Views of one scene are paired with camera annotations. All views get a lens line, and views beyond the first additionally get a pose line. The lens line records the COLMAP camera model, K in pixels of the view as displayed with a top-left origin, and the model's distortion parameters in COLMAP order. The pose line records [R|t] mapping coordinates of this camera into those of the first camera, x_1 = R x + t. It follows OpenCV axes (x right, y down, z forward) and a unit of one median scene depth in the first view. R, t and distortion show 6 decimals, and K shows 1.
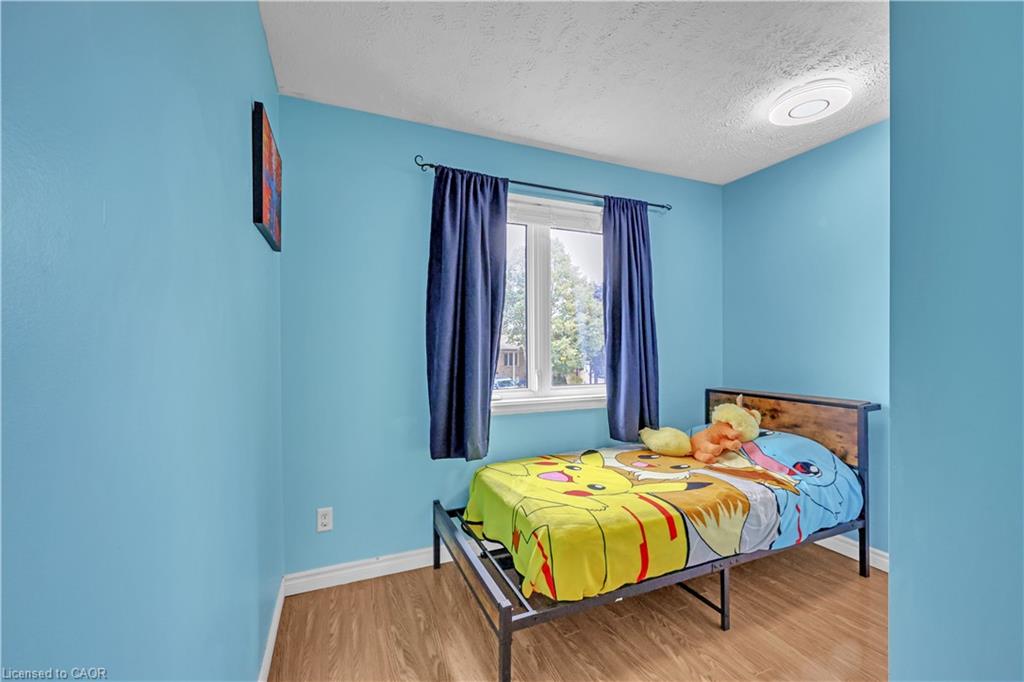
lens RADIAL K [[417.4, 0, 511.7], [0, 417.4, 341.3], [0, 0, 1]] dist [-0.000866, -0.000074]
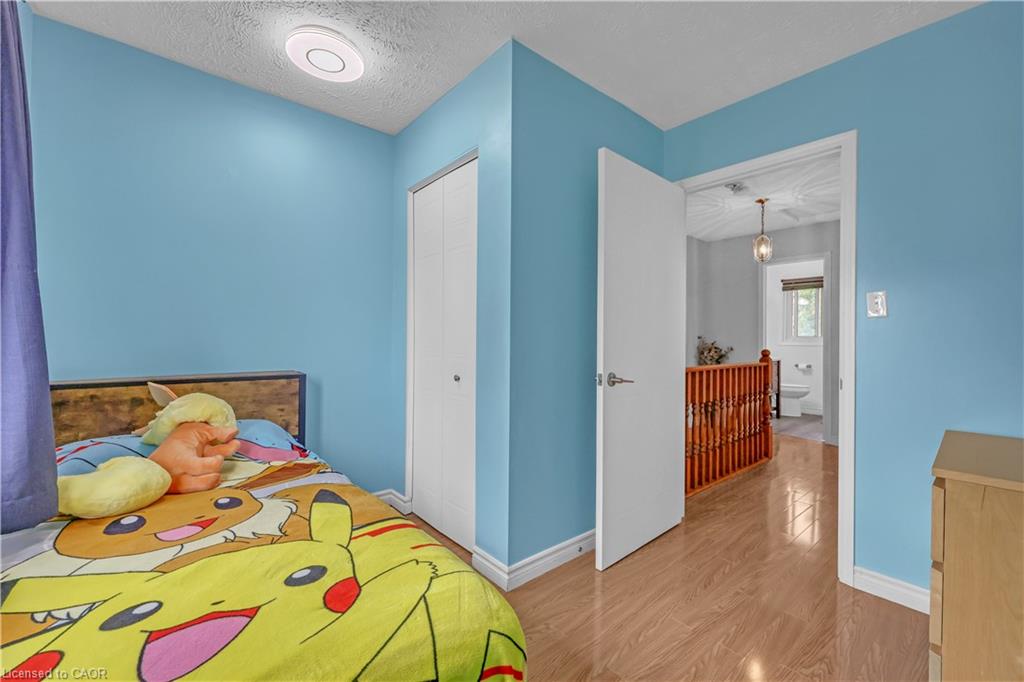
lens RADIAL K [[417.4, 0, 514.1], [0, 417.4, 343.5], [0, 0, 1]] dist [-0.000866, -0.000074]
pose [[-0.303881, -0.007639, 0.952679, -0.285617], [-0.020740, 0.999784, 0.001401, 0.066729], [-0.952484, -0.019333, -0.303974, 0.809815]]
